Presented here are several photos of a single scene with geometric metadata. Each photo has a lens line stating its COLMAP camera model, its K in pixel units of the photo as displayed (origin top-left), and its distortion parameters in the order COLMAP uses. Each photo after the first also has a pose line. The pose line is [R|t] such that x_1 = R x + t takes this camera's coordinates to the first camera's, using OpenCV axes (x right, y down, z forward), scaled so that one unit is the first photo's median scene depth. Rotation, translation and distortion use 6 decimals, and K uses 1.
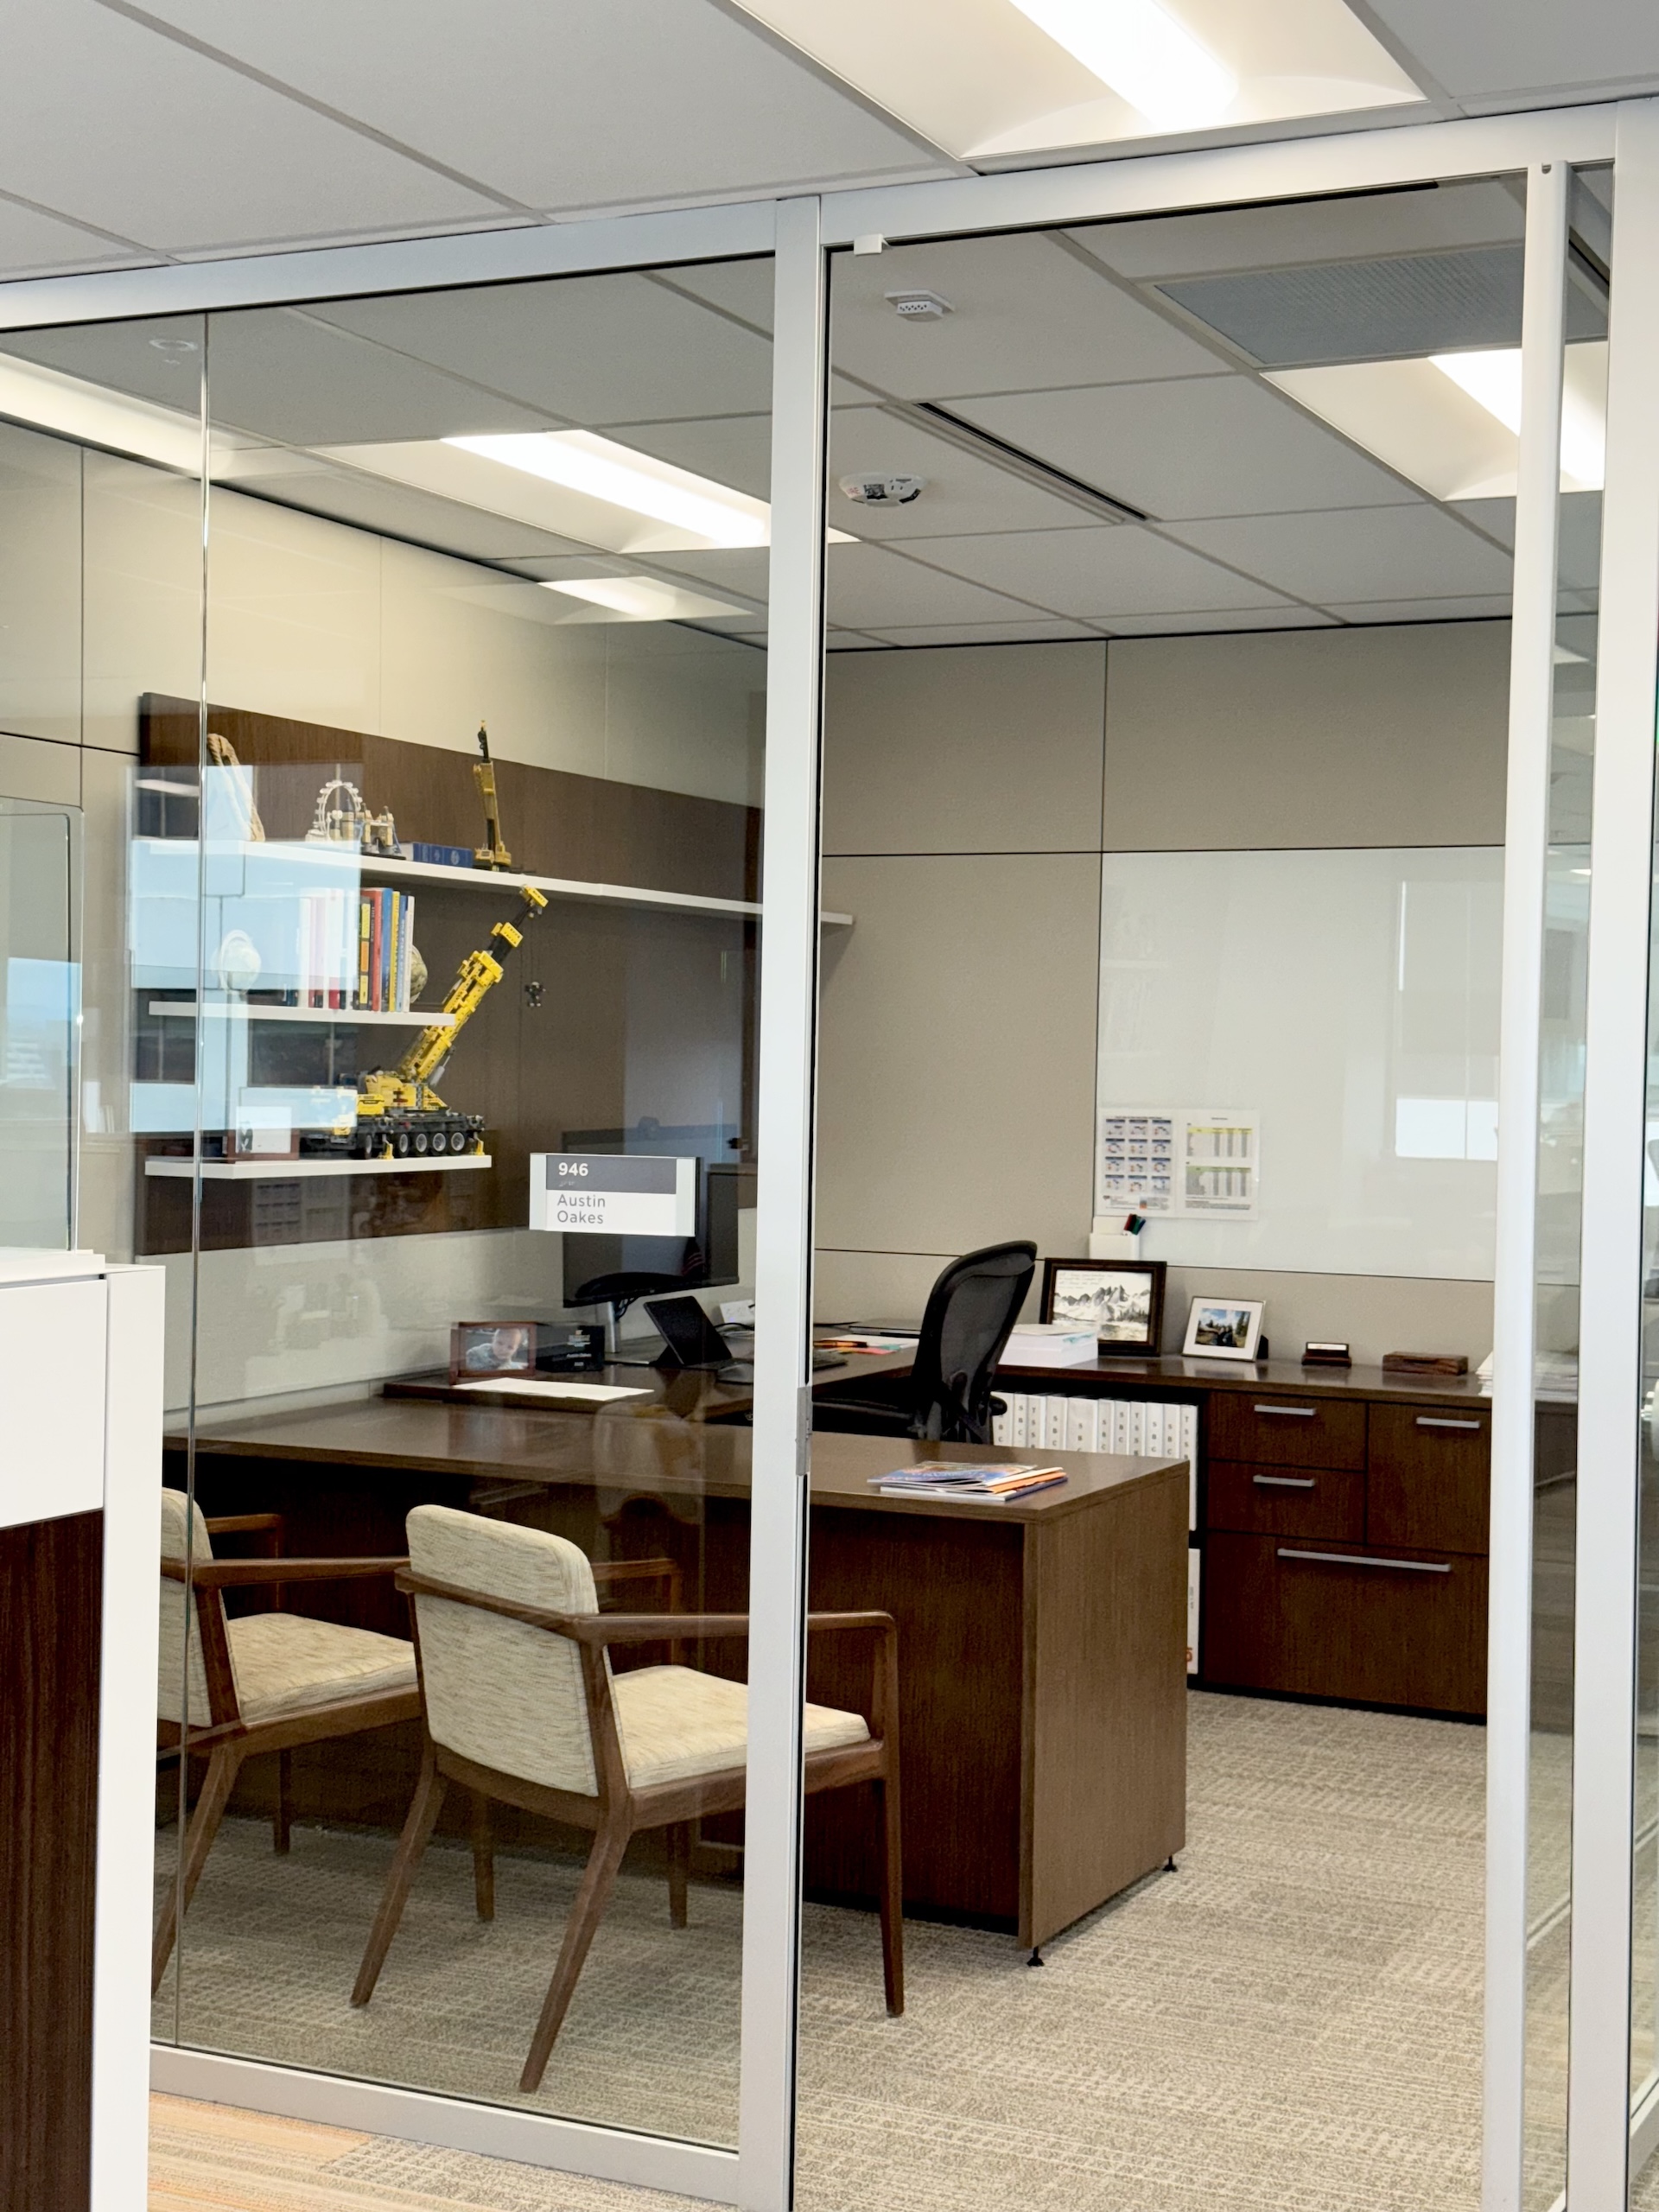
lens RADIAL K [[3120.4, 0, 835.3], [0, 3120.4, 1096.5], [0, 0, 1]] dist [0.173842, 0.000000]
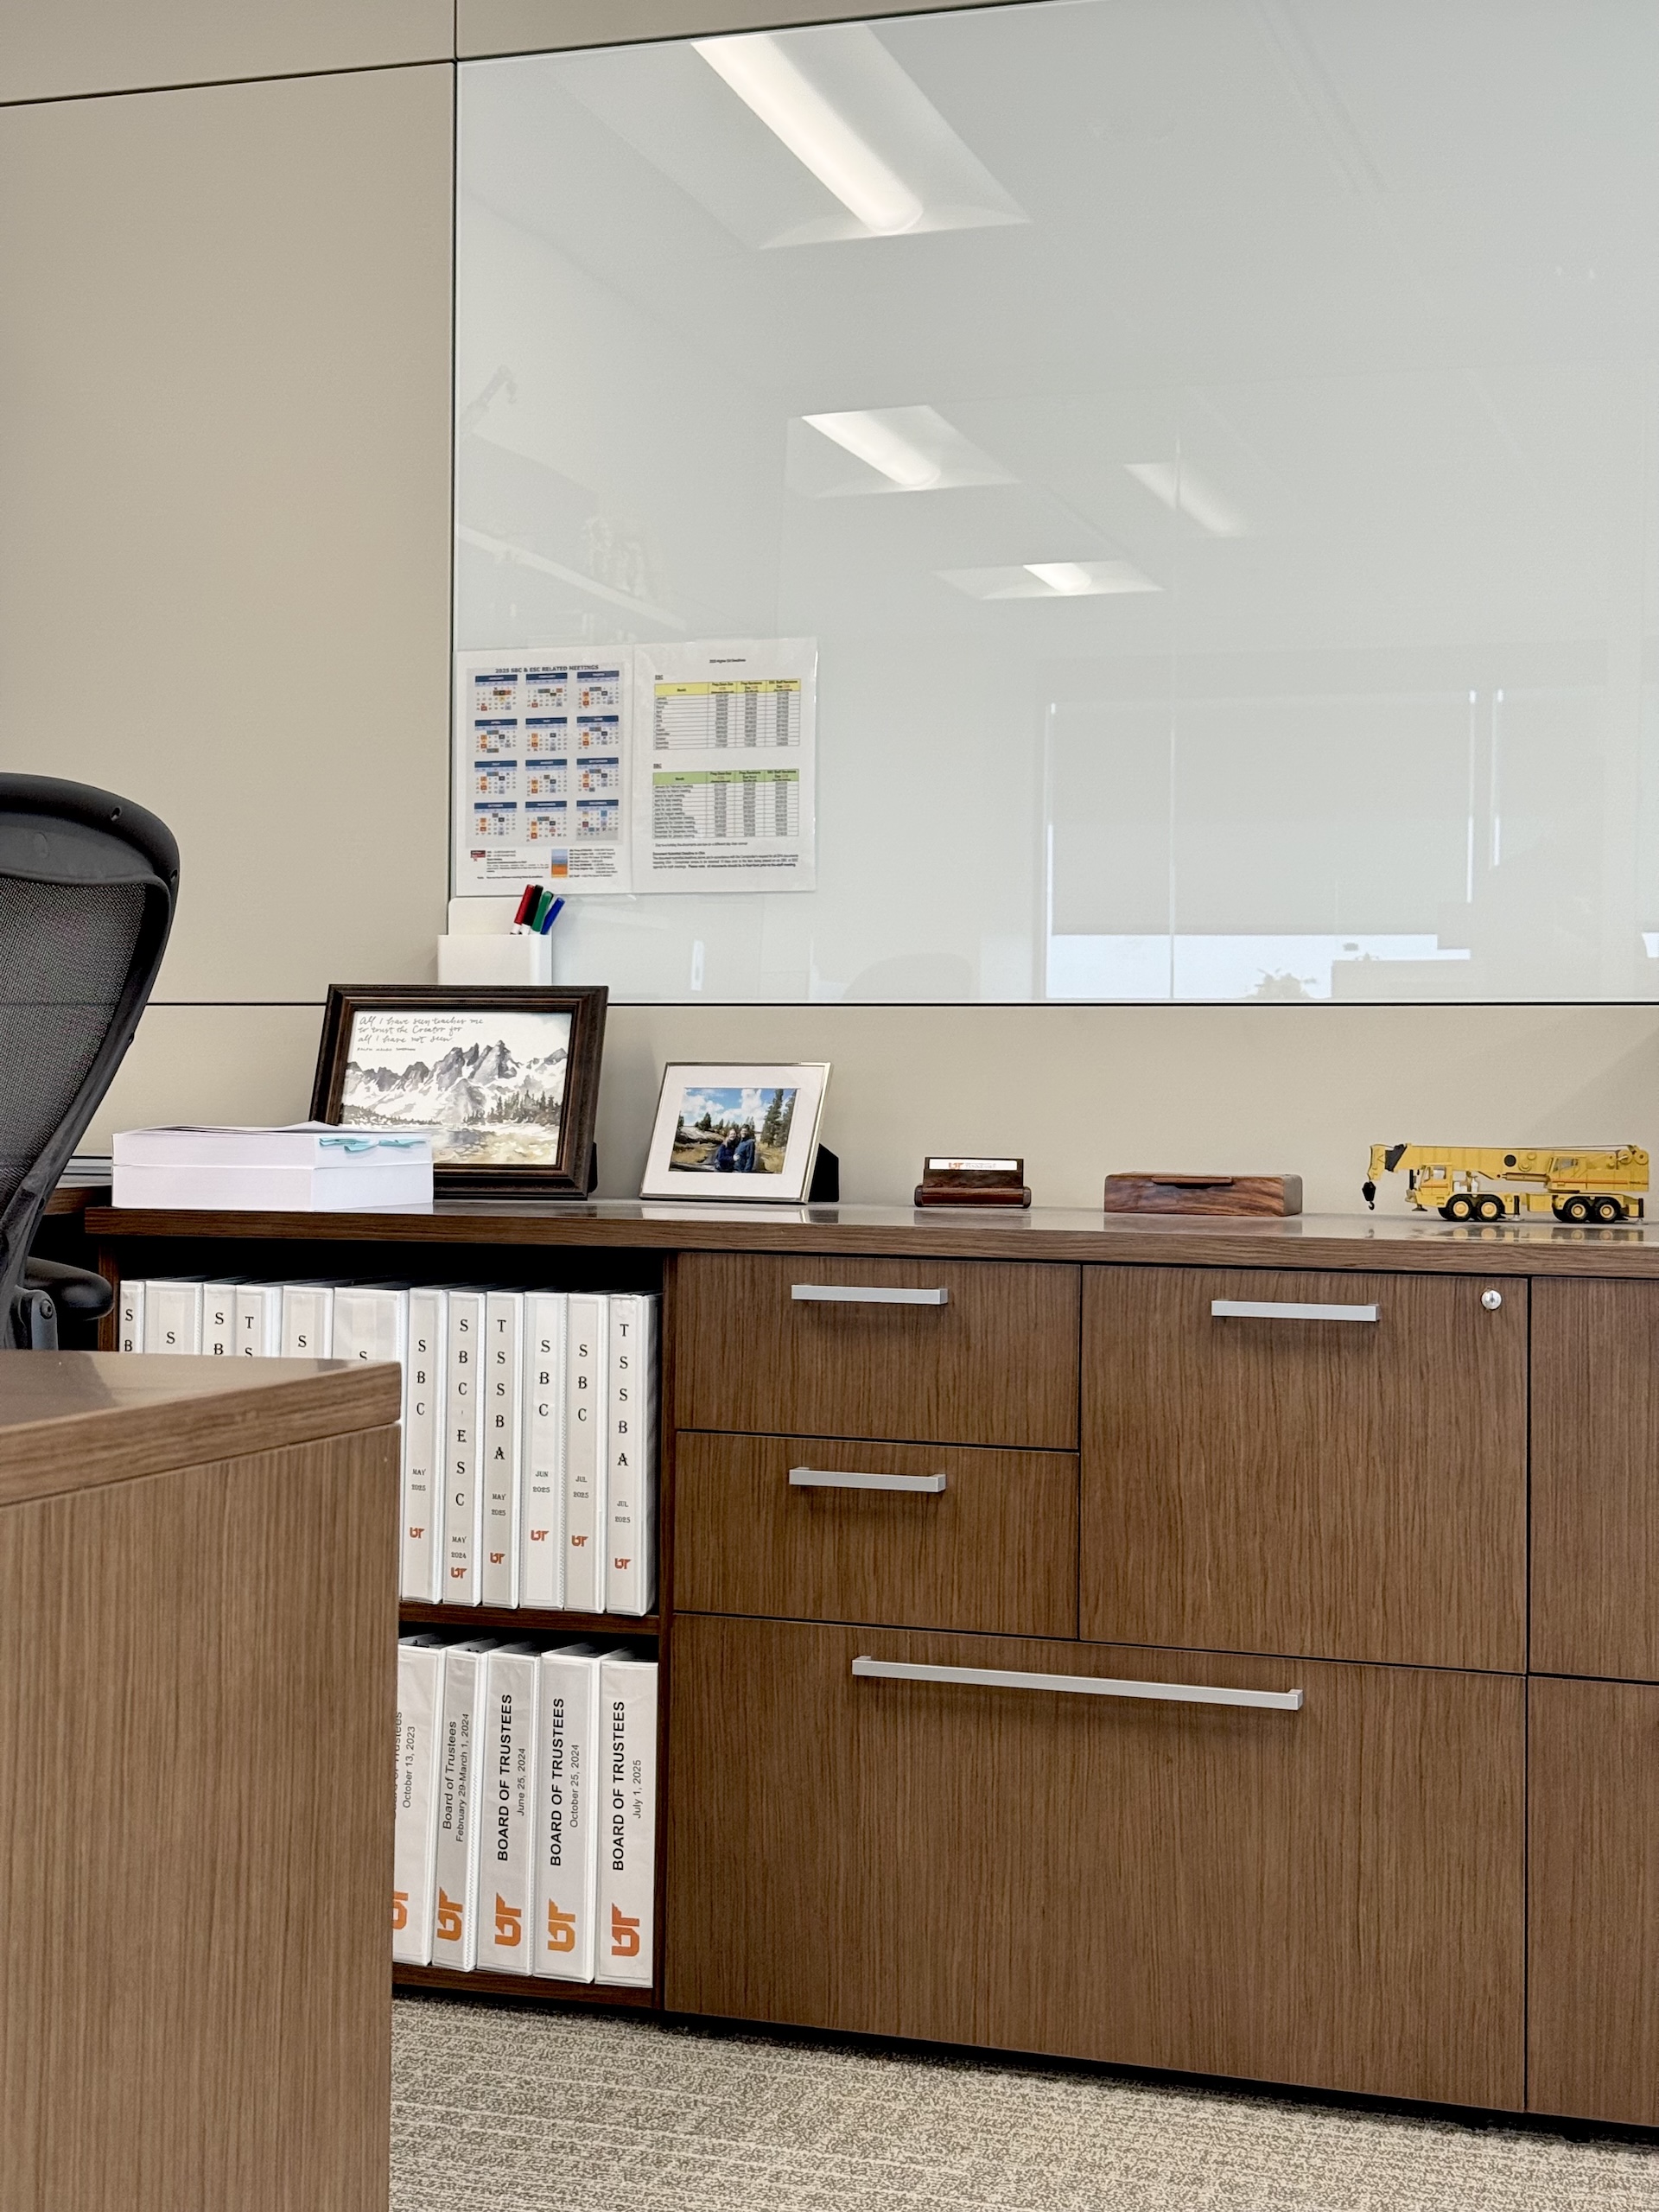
lens RADIAL K [[3120.4, 0, 828.4], [0, 3120.4, 1098.0], [0, 0, 1]] dist [0.173842, 0.000000]
pose [[0.993282, -0.006710, 0.115521, 0.095829], [0.007955, 0.999915, -0.010324, 0.080924], [-0.115442, 0.011174, 0.993251, 0.629609]]
